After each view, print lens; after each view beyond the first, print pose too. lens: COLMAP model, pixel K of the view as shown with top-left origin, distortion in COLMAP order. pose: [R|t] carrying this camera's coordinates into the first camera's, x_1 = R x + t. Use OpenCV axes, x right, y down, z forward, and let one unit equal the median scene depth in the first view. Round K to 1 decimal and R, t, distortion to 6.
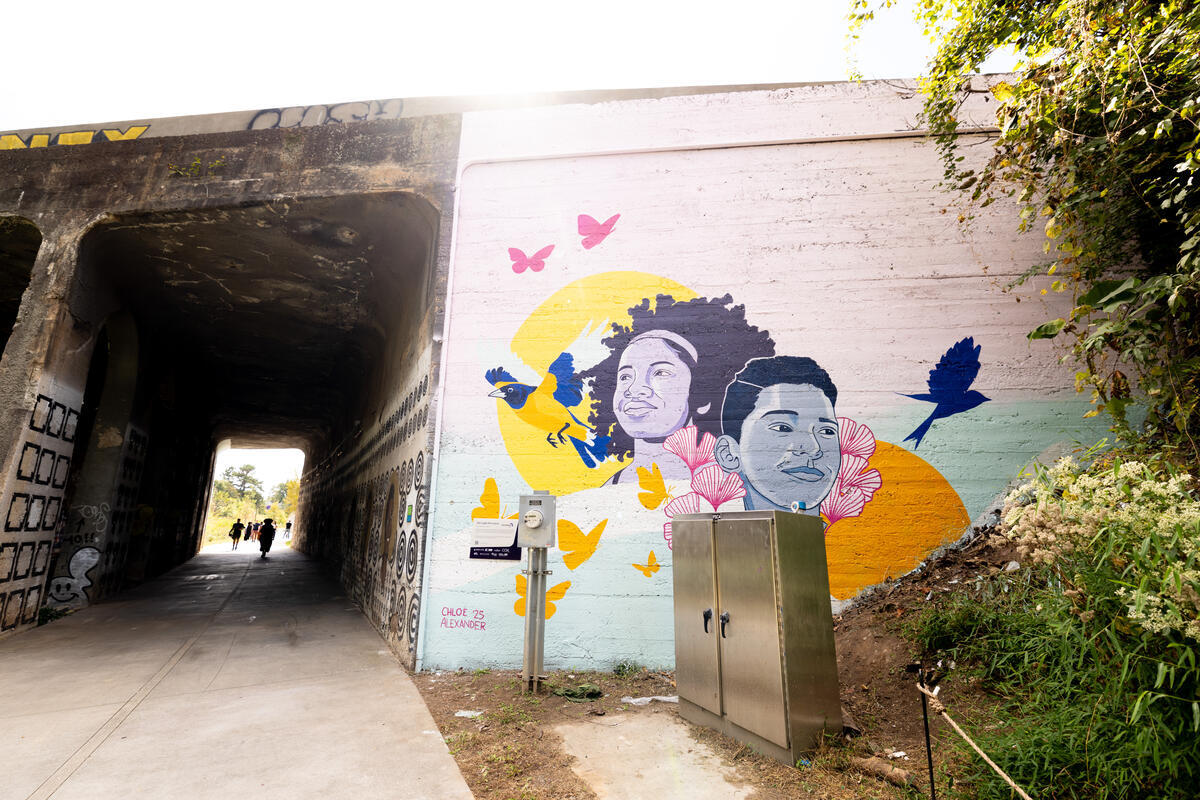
lens RADIAL K [[515.5, 0, 593.4], [0, 515.5, 399.7], [0, 0, 1]] dist [-0.002151, 0.001162]
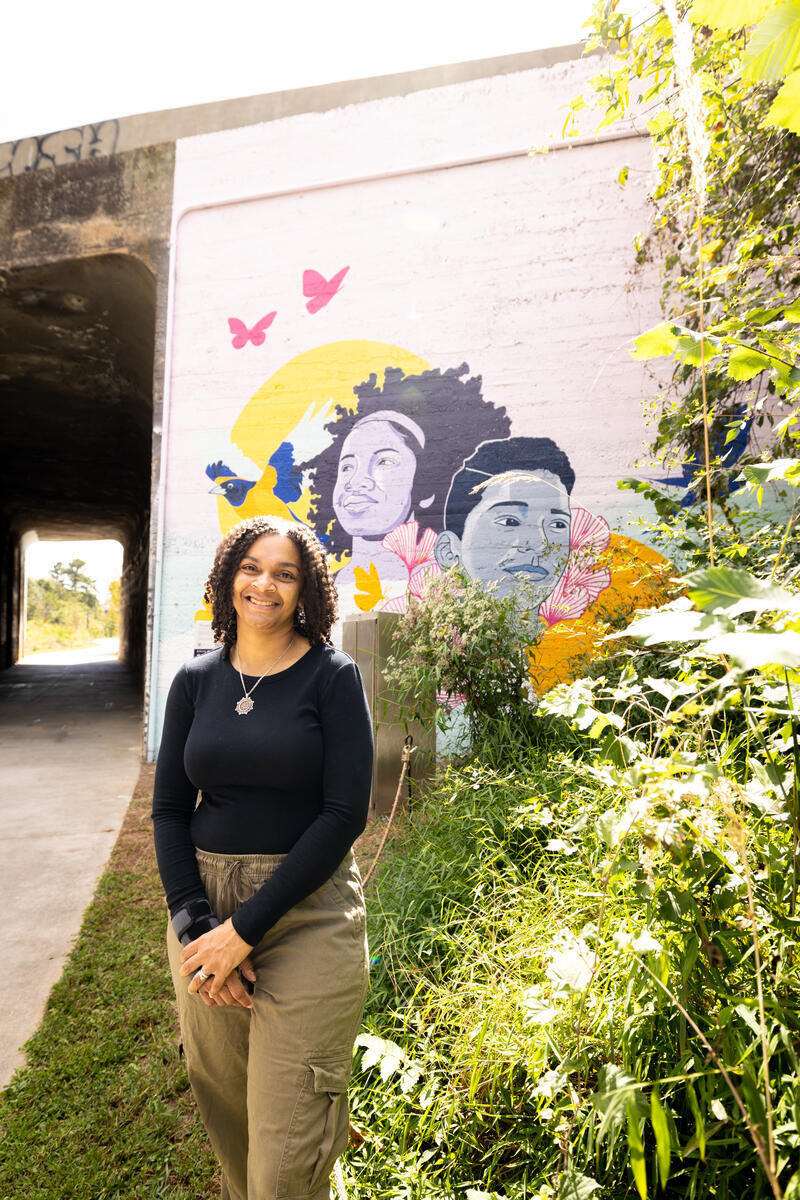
lens RADIAL K [[731.7, 0, 401.0], [0, 731.7, 600.9], [0, 0, 1]] dist [0.008357, -0.006709]
pose [[0.984308, -0.005131, -0.176383, 0.382823], [0.038767, 0.981443, 0.187792, -0.052827], [0.172146, -0.191683, 0.966242, -0.267608]]
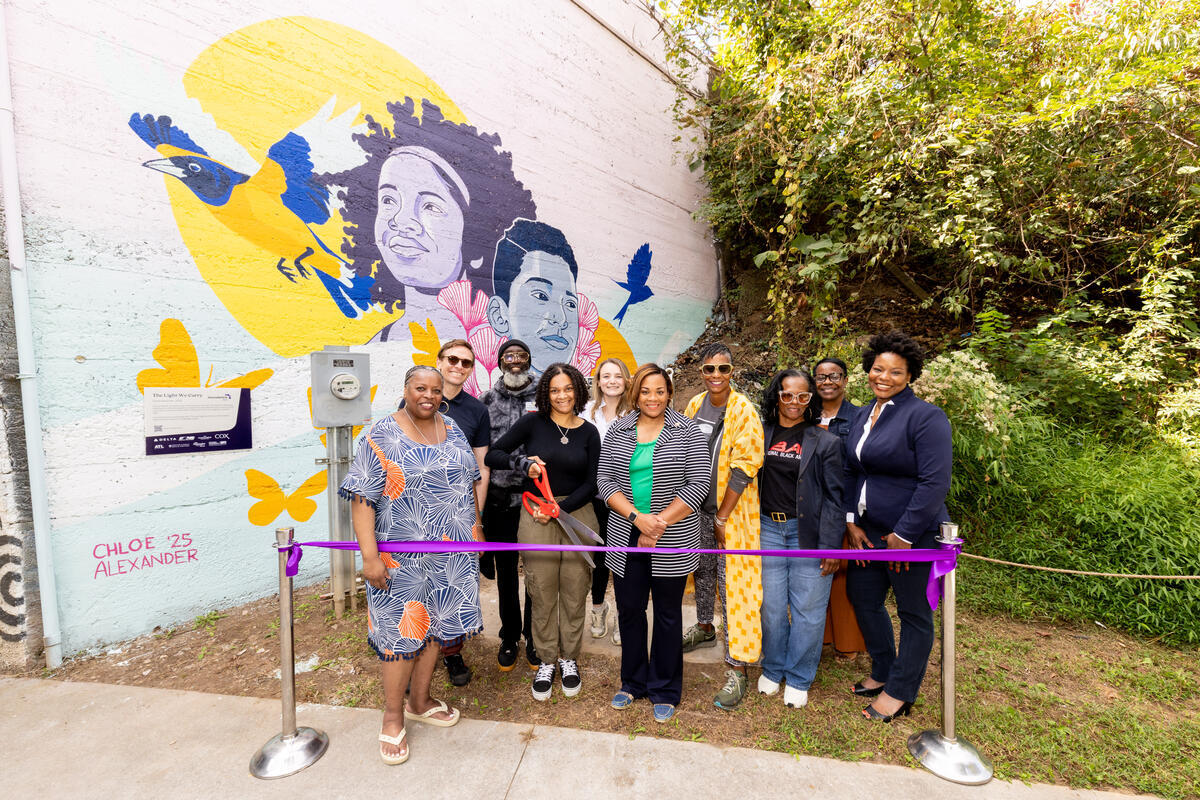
lens RADIAL K [[515.5, 0, 596.8], [0, 515.5, 401.4], [0, 0, 1]] dist [-0.002151, 0.001162]
pose [[0.588151, -0.038741, 0.807823, -0.378949], [-0.172723, 0.969790, 0.172262, 0.058847], [-0.790092, -0.240845, 0.563691, 0.272004]]
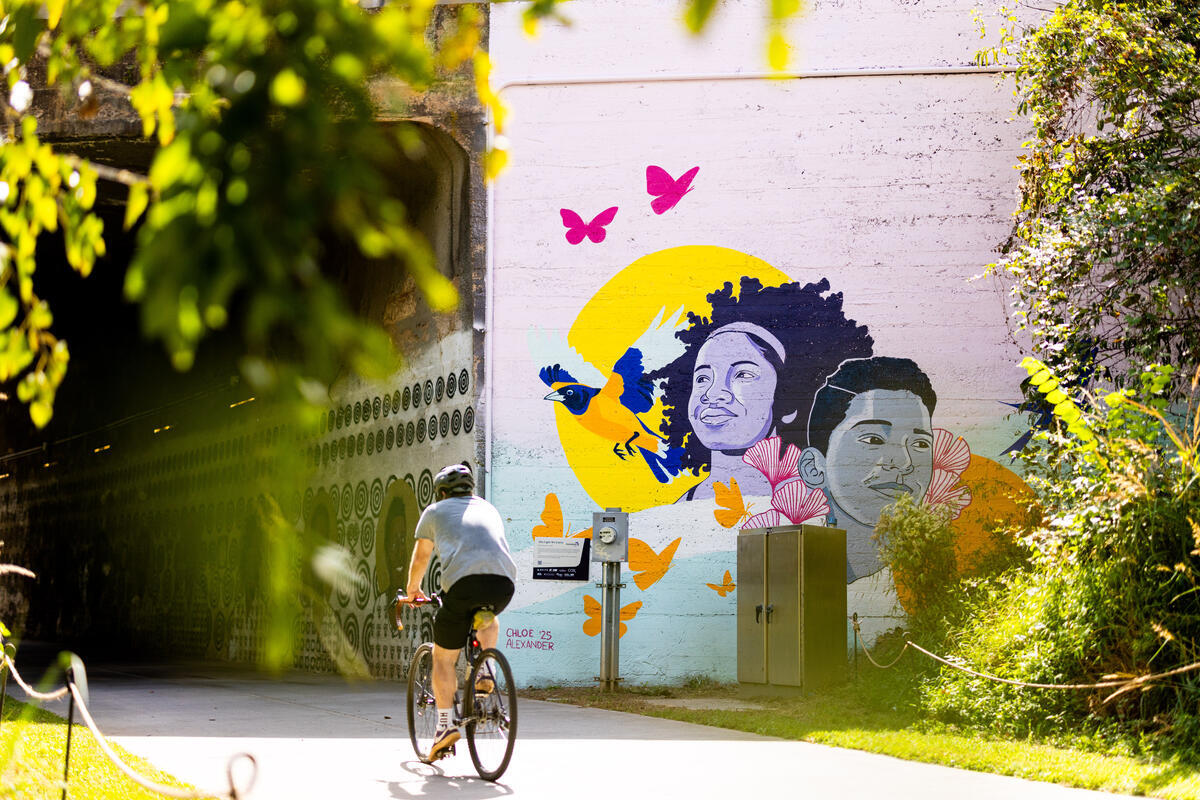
lens RADIAL K [[1696.5, 0, 614.1], [0, 1696.5, 380.4], [0, 0, 1]] dist [-0.020966, 0.000000]
pose [[0.999477, -0.000269, -0.032340, 0.005375], [0.003733, 0.994242, 0.107093, -0.351933], [0.032125, -0.107158, 0.993723, -1.871172]]
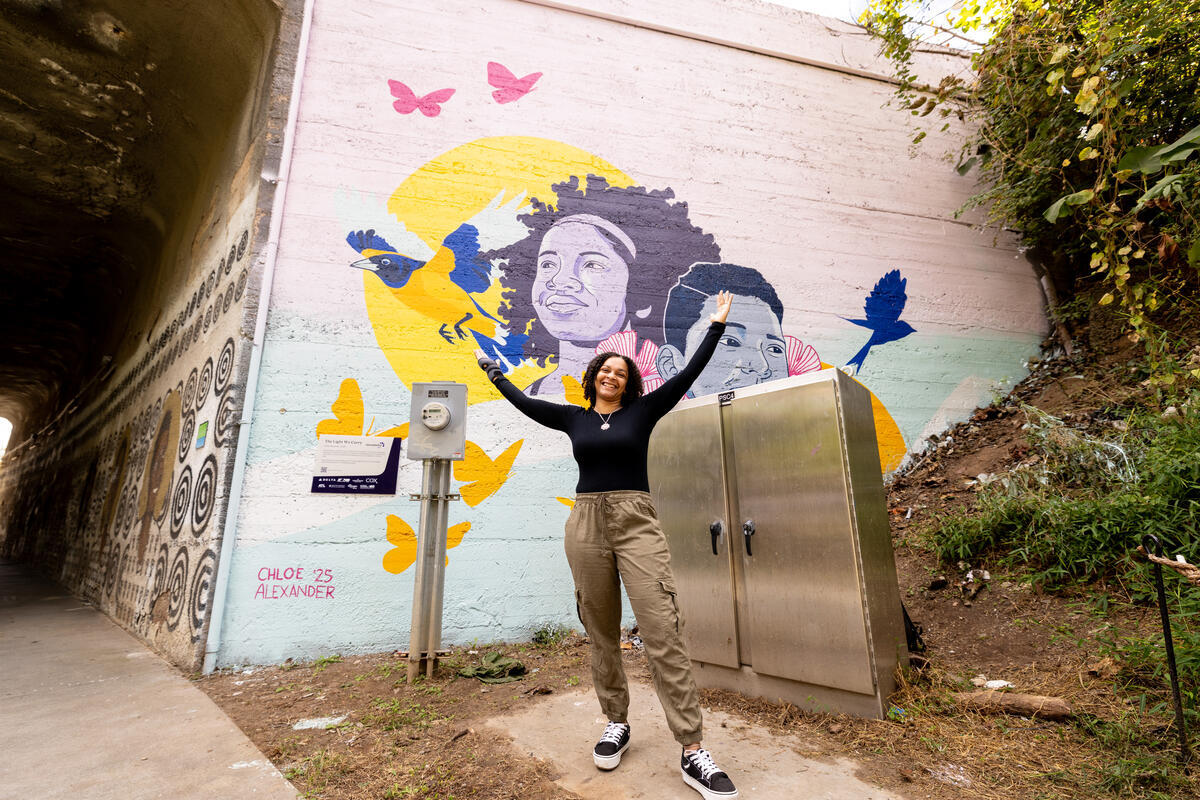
lens RADIAL K [[515.5, 0, 595.6], [0, 515.5, 399.2], [0, 0, 1]] dist [-0.002151, 0.001162]
pose [[0.944142, 0.059790, 0.324069, -0.110009], [-0.059433, 0.998172, -0.011010, 0.163208], [-0.324135, -0.008865, 0.945969, 0.246634]]
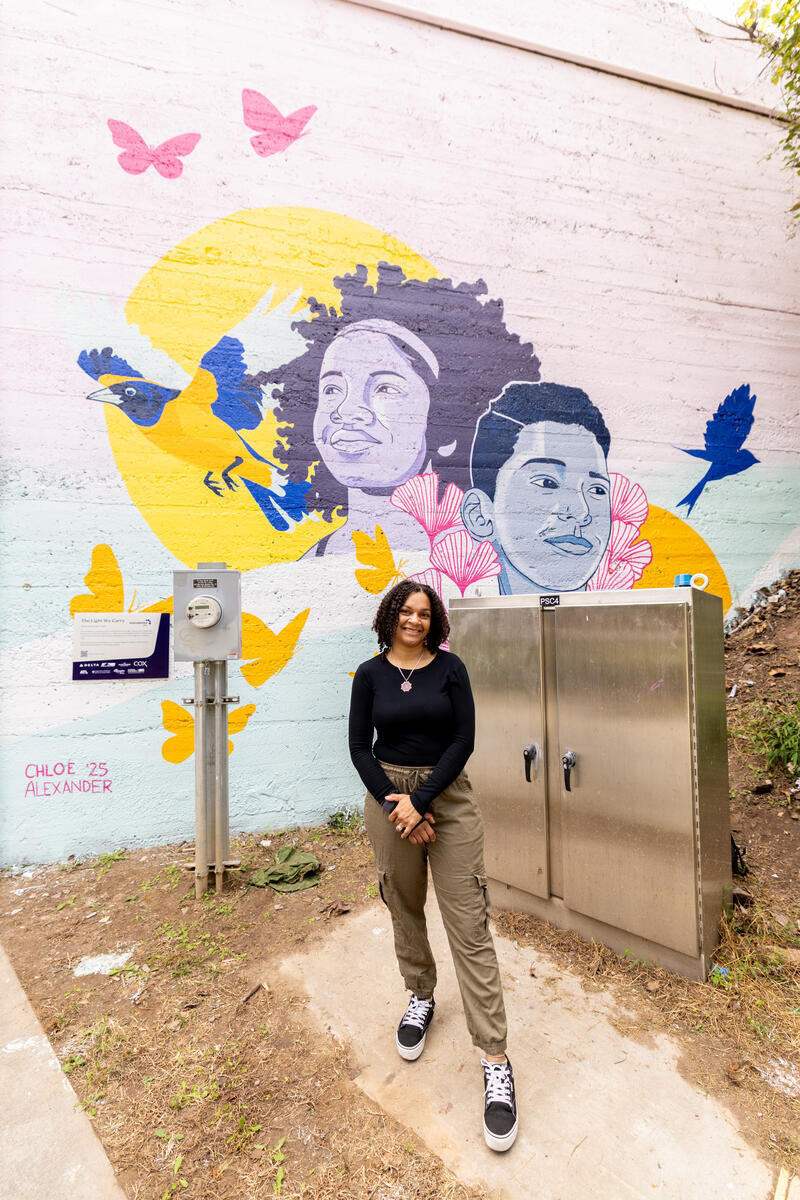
lens RADIAL K [[532.4, 0, 396.5], [0, 532.4, 603.8], [0, 0, 1]] dist [-0.000674, 0.001600]
pose [[0.938654, -0.020491, 0.344250, -0.094910], [-0.055942, 0.975964, 0.210630, 0.071255], [-0.340292, -0.216967, 0.914946, 0.320641]]
